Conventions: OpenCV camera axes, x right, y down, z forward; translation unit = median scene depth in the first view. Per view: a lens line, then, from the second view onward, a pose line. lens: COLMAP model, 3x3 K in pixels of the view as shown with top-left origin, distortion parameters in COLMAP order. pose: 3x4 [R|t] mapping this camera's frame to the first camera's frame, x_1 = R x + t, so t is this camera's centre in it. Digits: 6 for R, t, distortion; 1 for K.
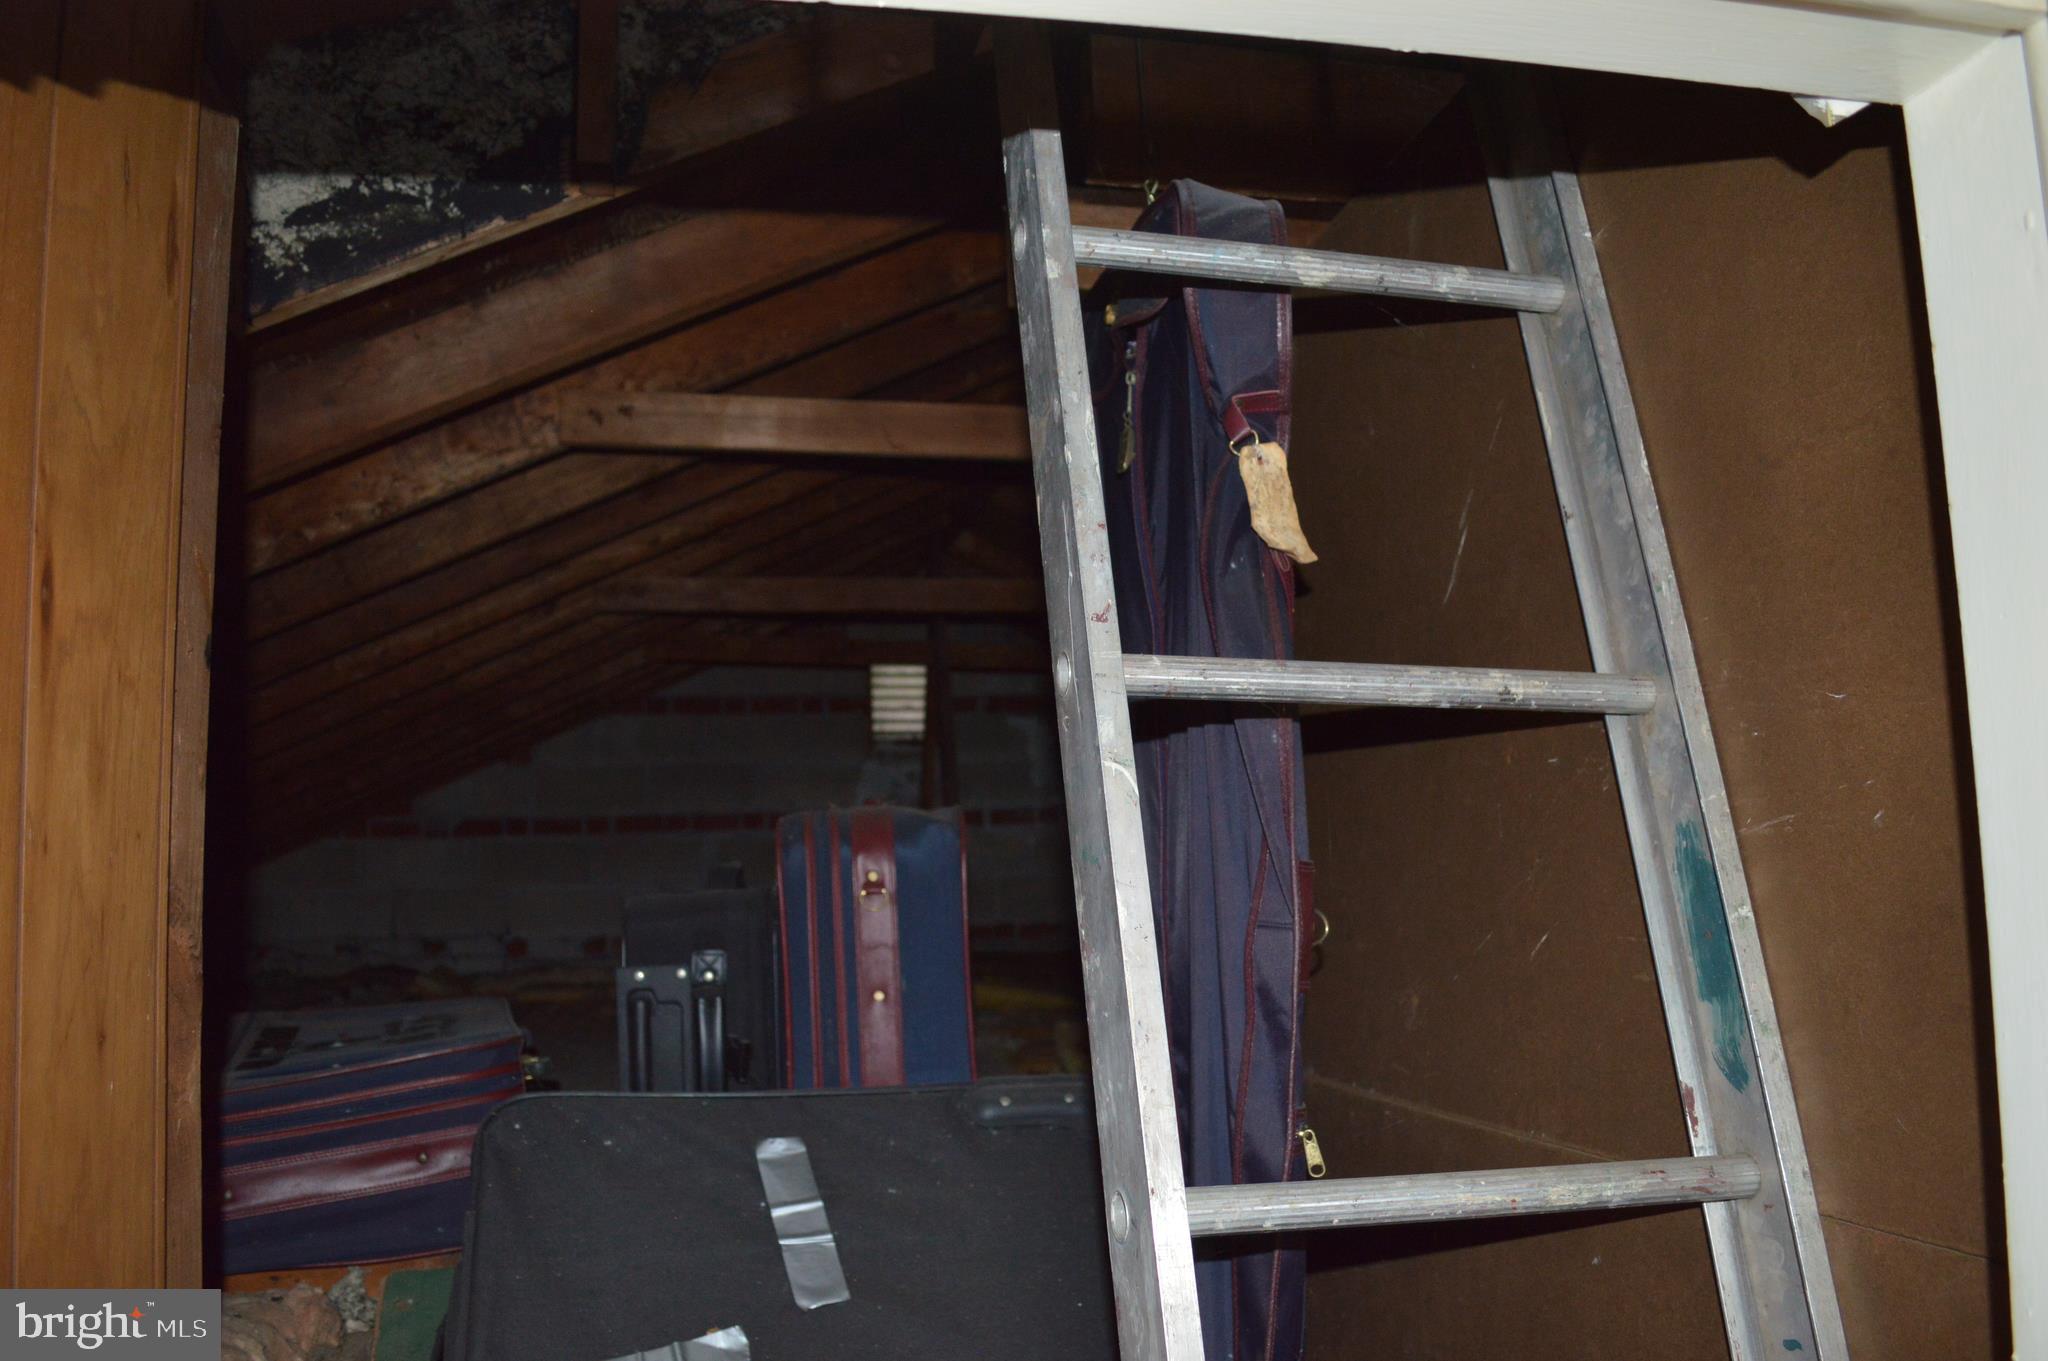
lens RADIAL K [[1633.1, 0, 1026.9], [0, 1633.1, 698.5], [0, 0, 1]] dist [-0.080561, 0.006951]
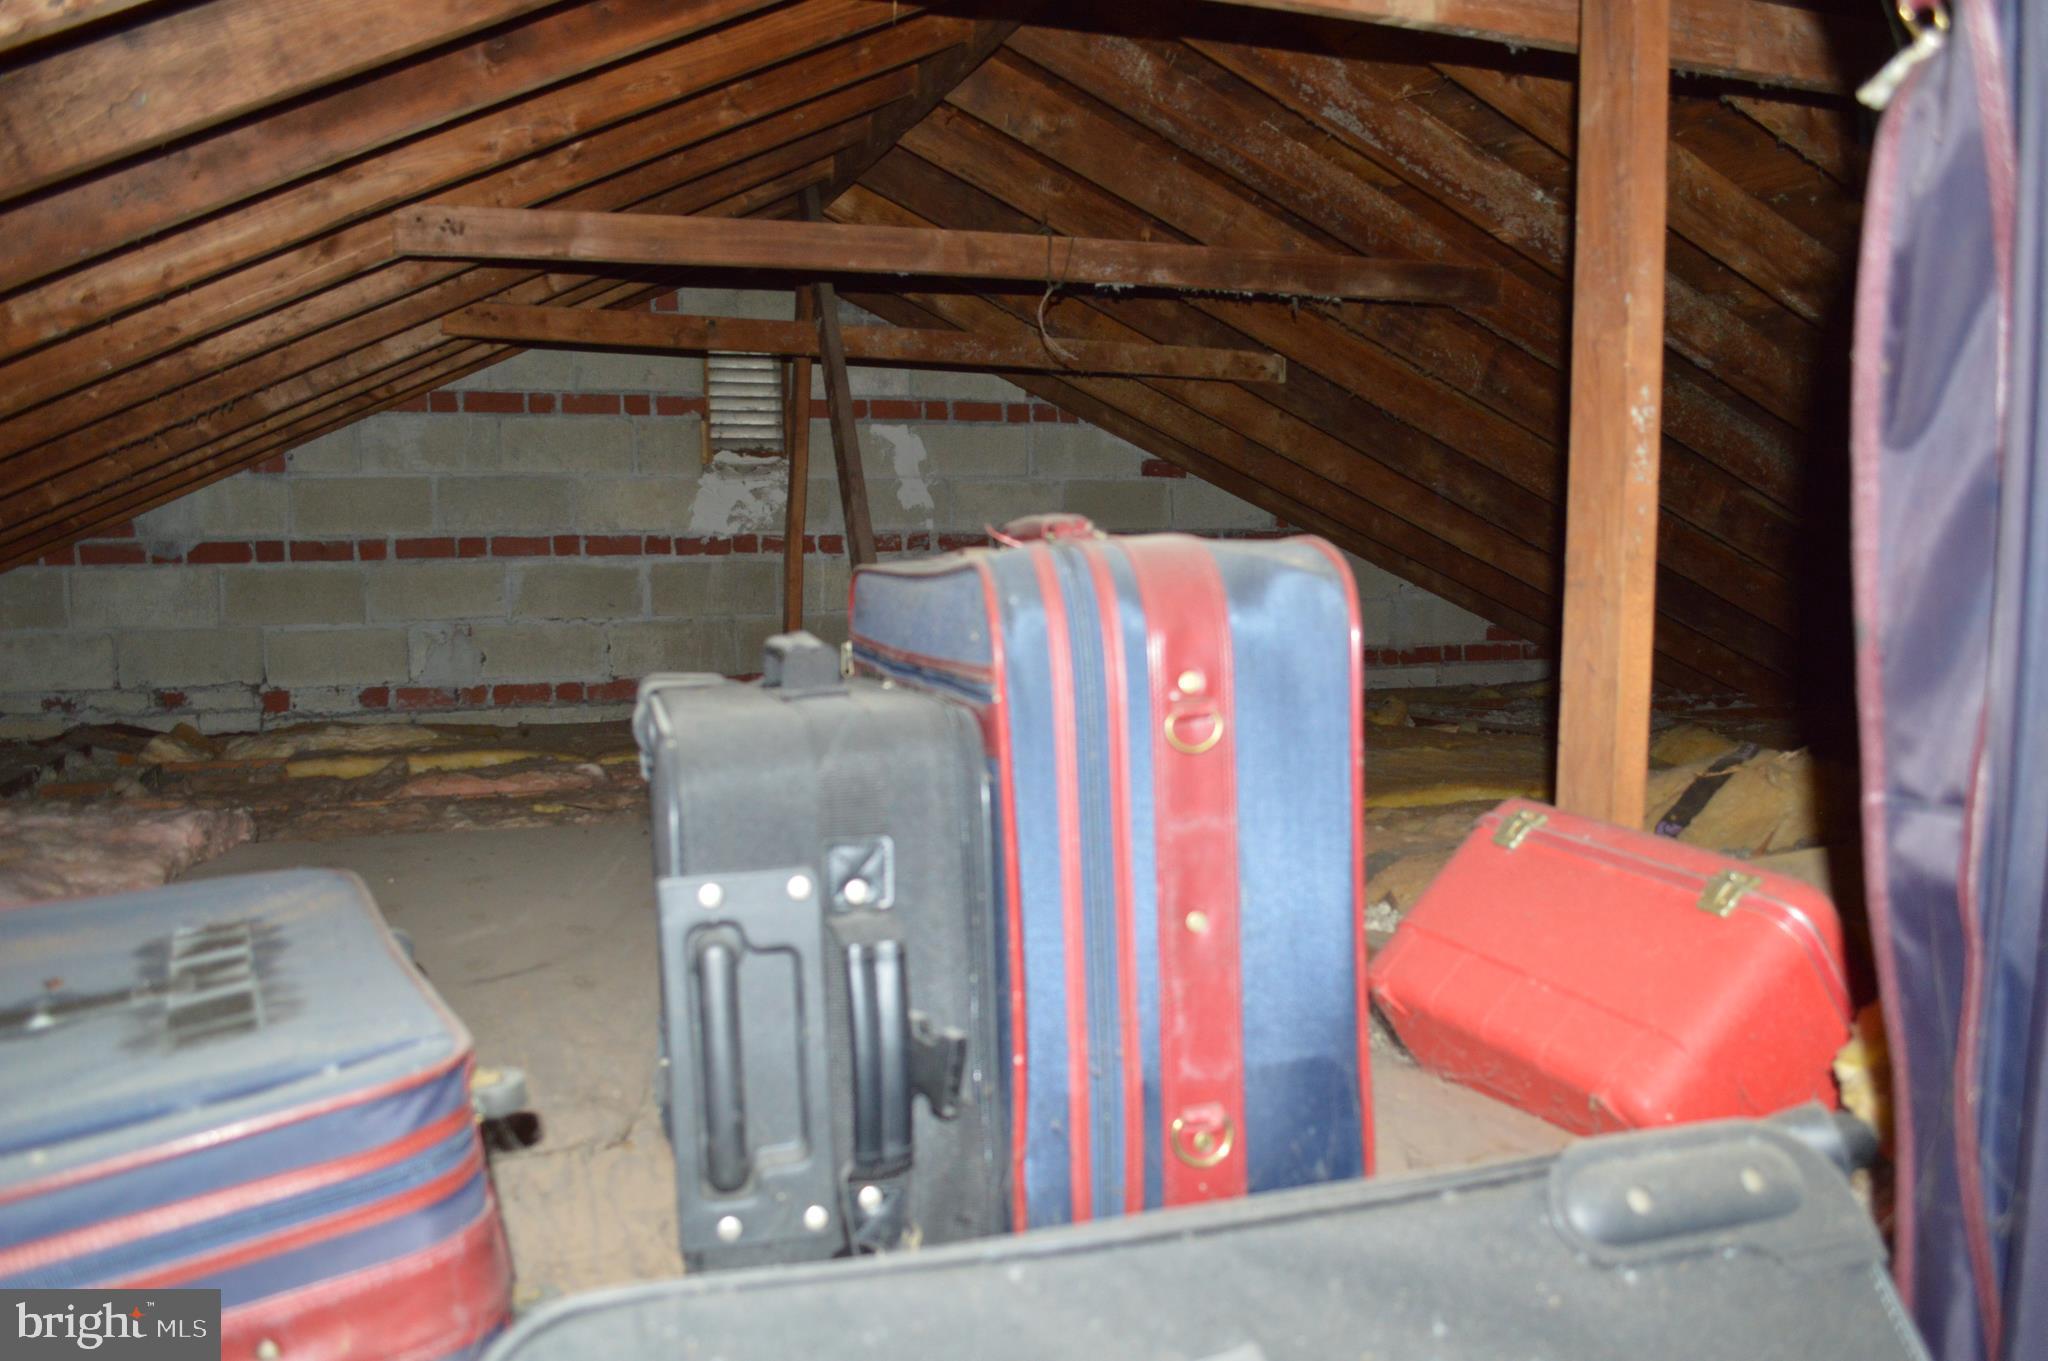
lens RADIAL K [[1633.1, 0, 1026.9], [0, 1633.1, 698.5], [0, 0, 1]] dist [-0.080561, 0.006951]
pose [[0.988511, -0.000483, 0.151151, -0.066304], [-0.024845, 0.985874, 0.165634, 0.010497], [-0.149096, -0.167486, 0.974535, 0.162036]]
